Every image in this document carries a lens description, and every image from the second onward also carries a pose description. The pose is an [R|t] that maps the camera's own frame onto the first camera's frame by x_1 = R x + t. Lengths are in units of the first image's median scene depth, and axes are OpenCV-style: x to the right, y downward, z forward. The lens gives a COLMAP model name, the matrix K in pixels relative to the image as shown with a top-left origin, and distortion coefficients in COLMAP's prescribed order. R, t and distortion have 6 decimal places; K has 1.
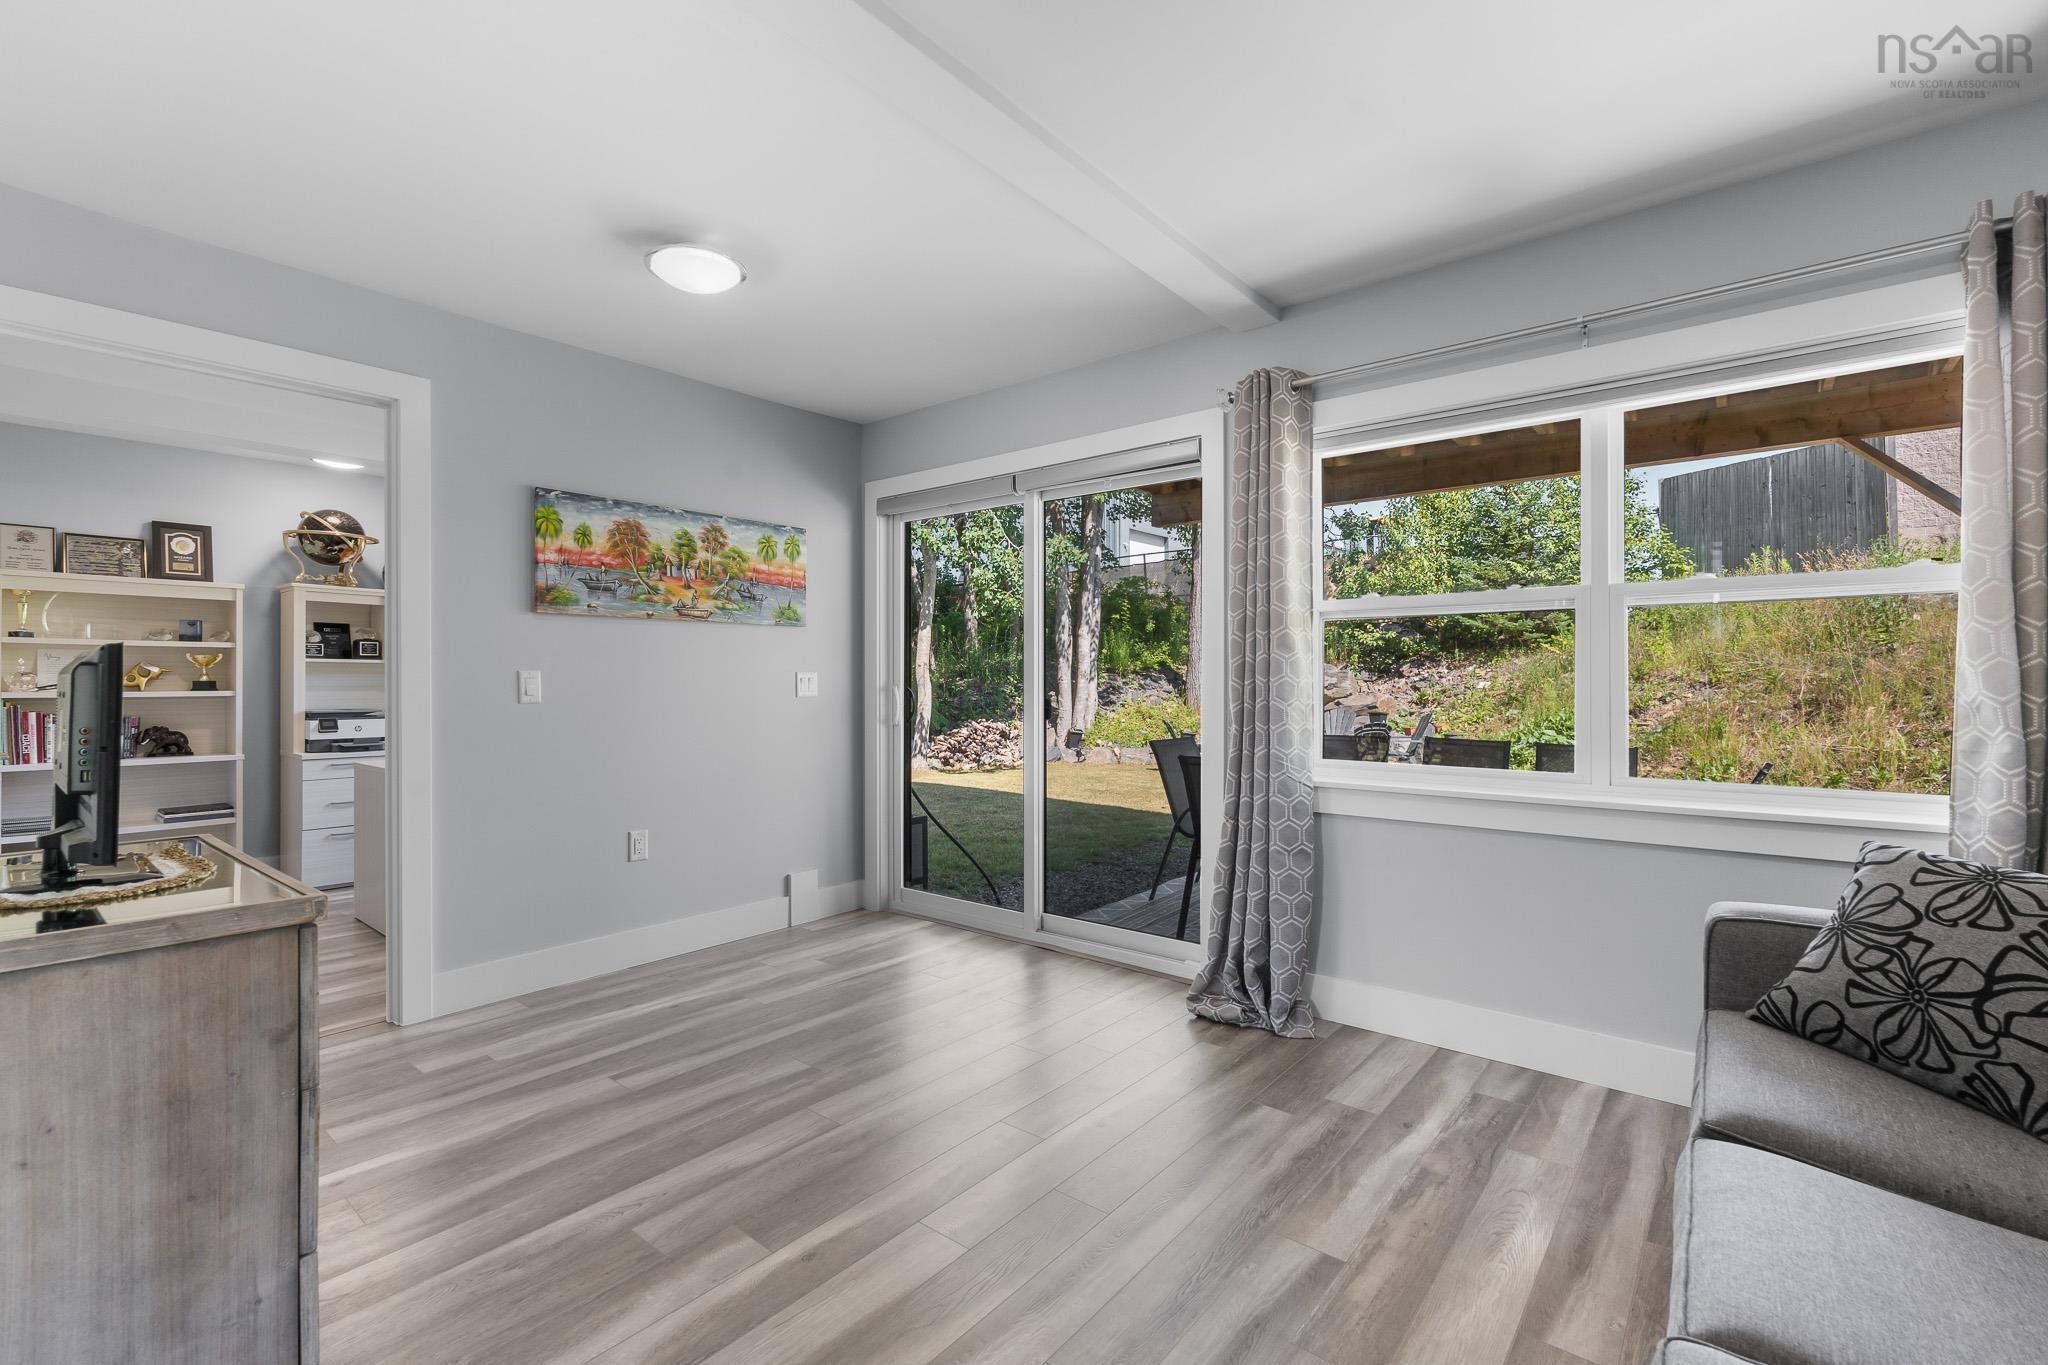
lens RADIAL K [[896.7, 0, 1021.7], [0, 896.7, 678.2], [0, 0, 1]] dist [-0.002659, -0.000432]
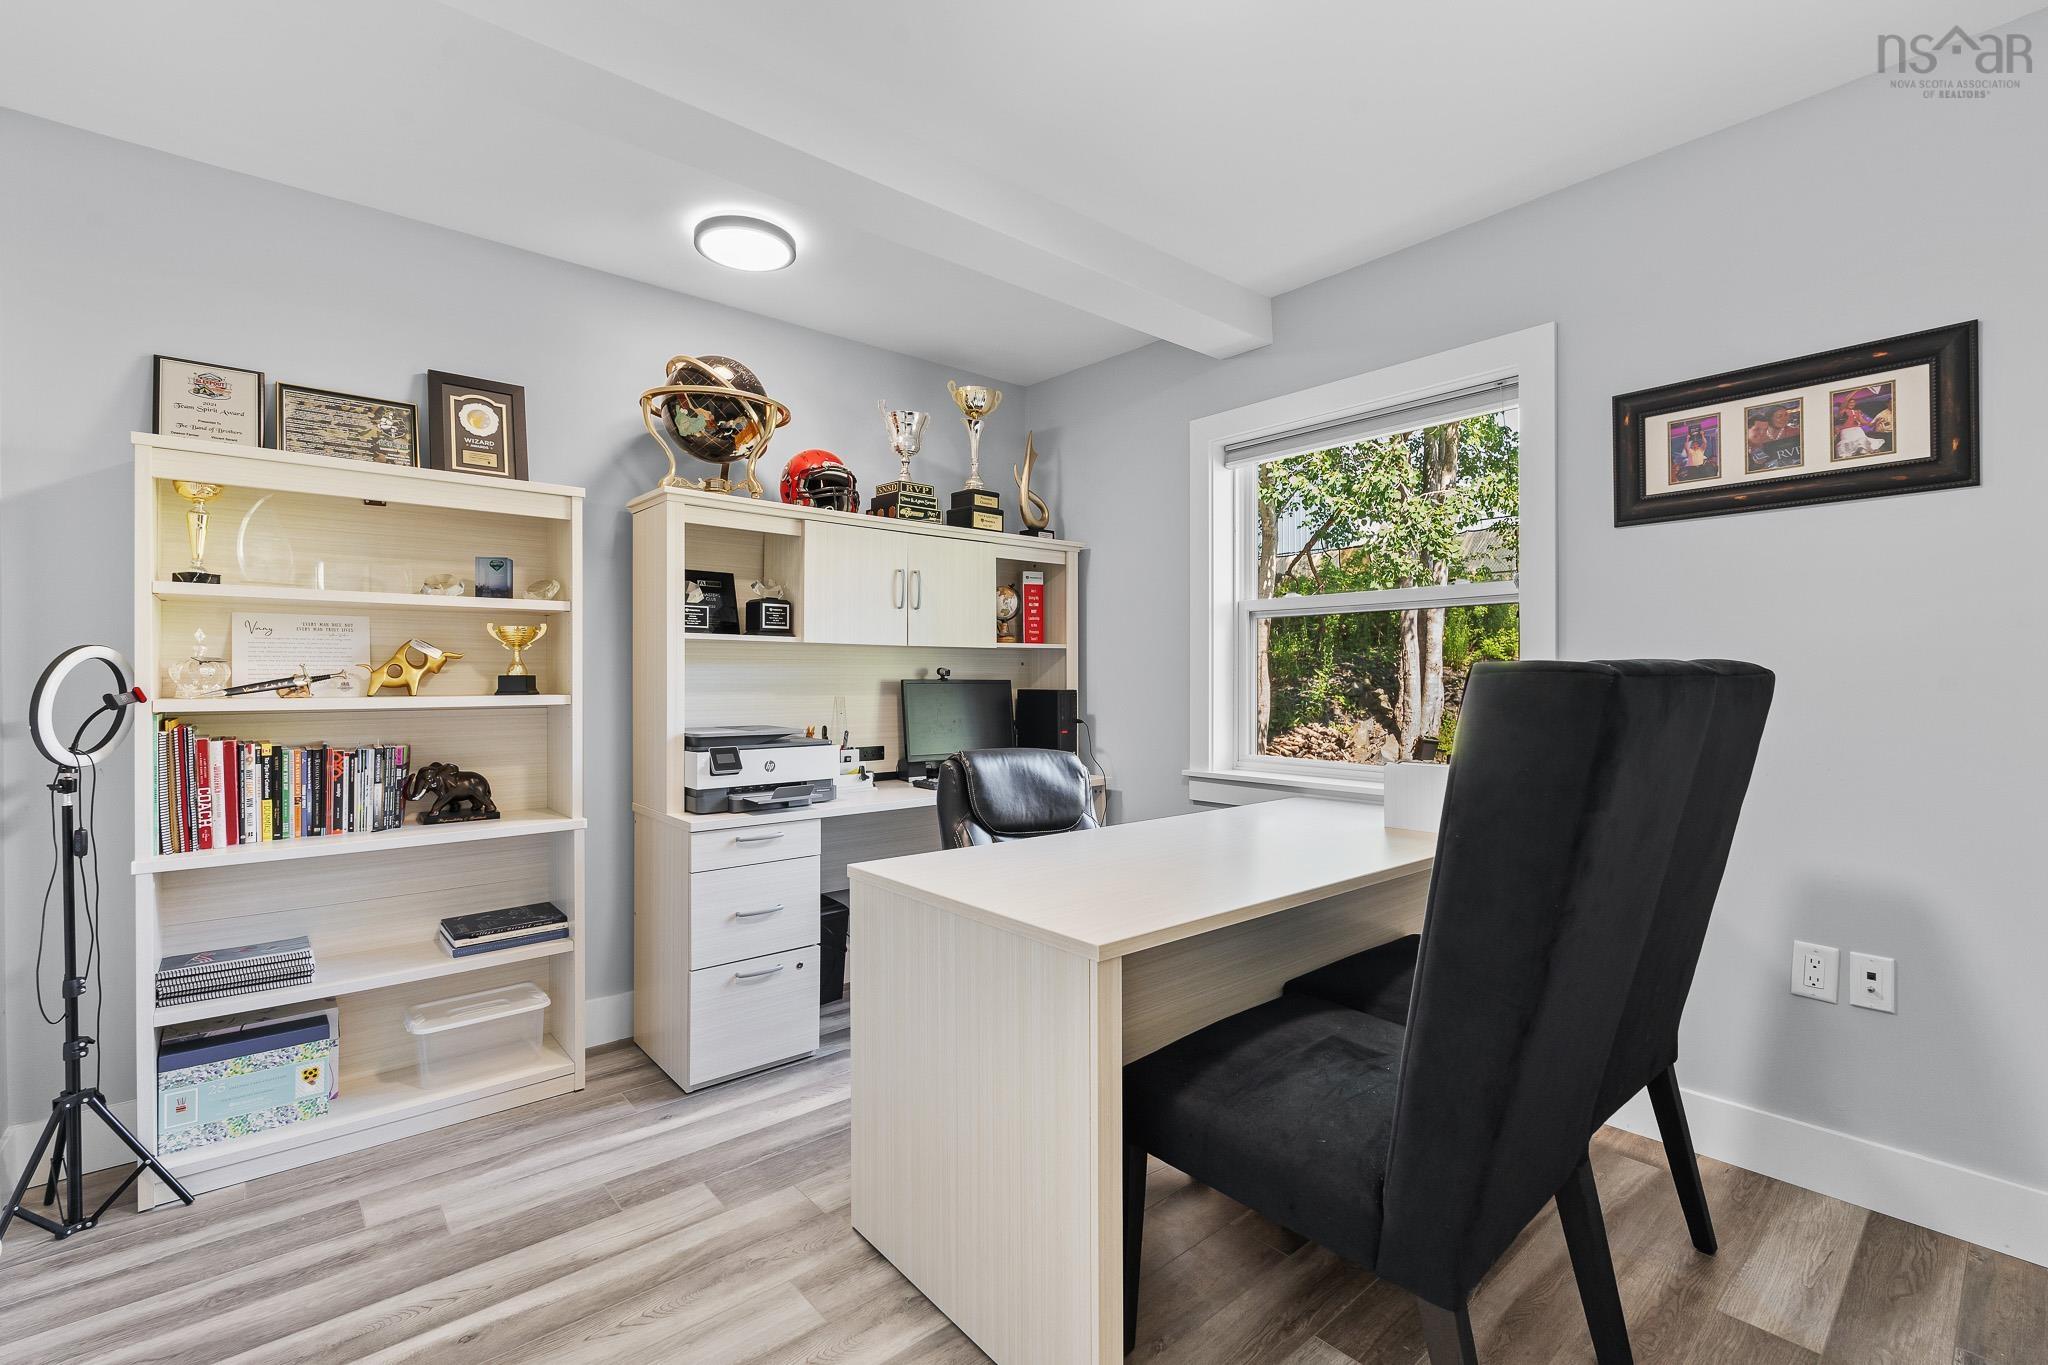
lens RADIAL K [[896.7, 0, 1019.6], [0, 896.7, 680.4], [0, 0, 1]] dist [-0.002659, -0.000432]
pose [[0.983479, -0.001379, -0.181018, -0.222159], [0.002515, 0.999979, 0.006046, 0.001438], [0.181006, -0.006402, 0.983461, 0.225665]]
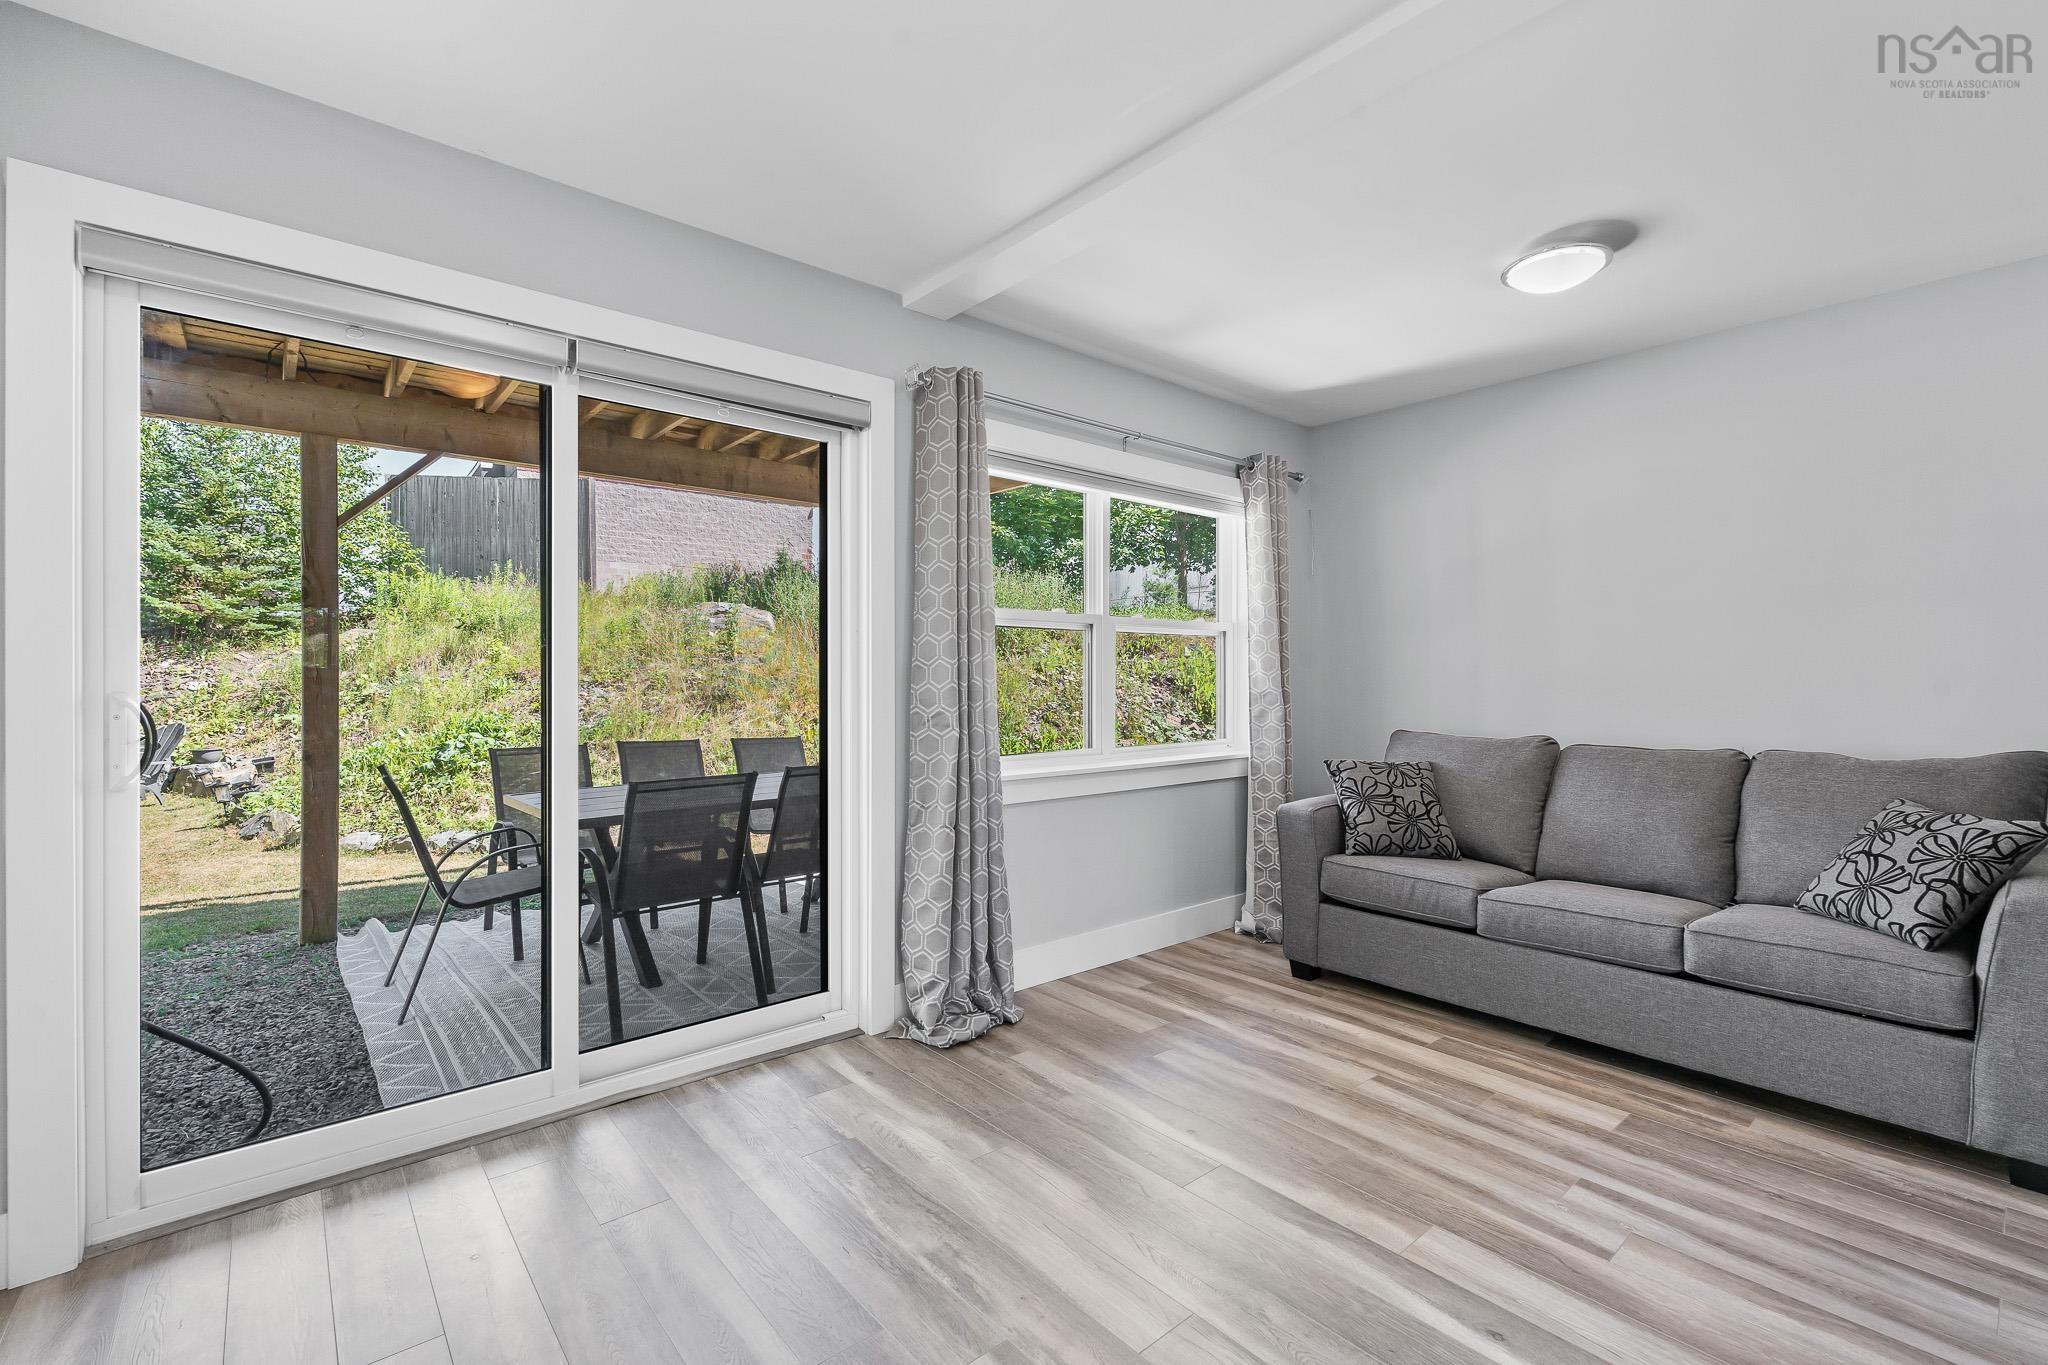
lens RADIAL K [[896.7, 0, 1020.0], [0, 896.7, 679.1], [0, 0, 1]] dist [-0.002659, -0.000432]
pose [[0.174696, 0.000087, 0.984622, -0.846316], [-0.002987, 0.999995, 0.000441, -0.002165], [-0.984618, -0.003018, 0.174696, 0.931855]]
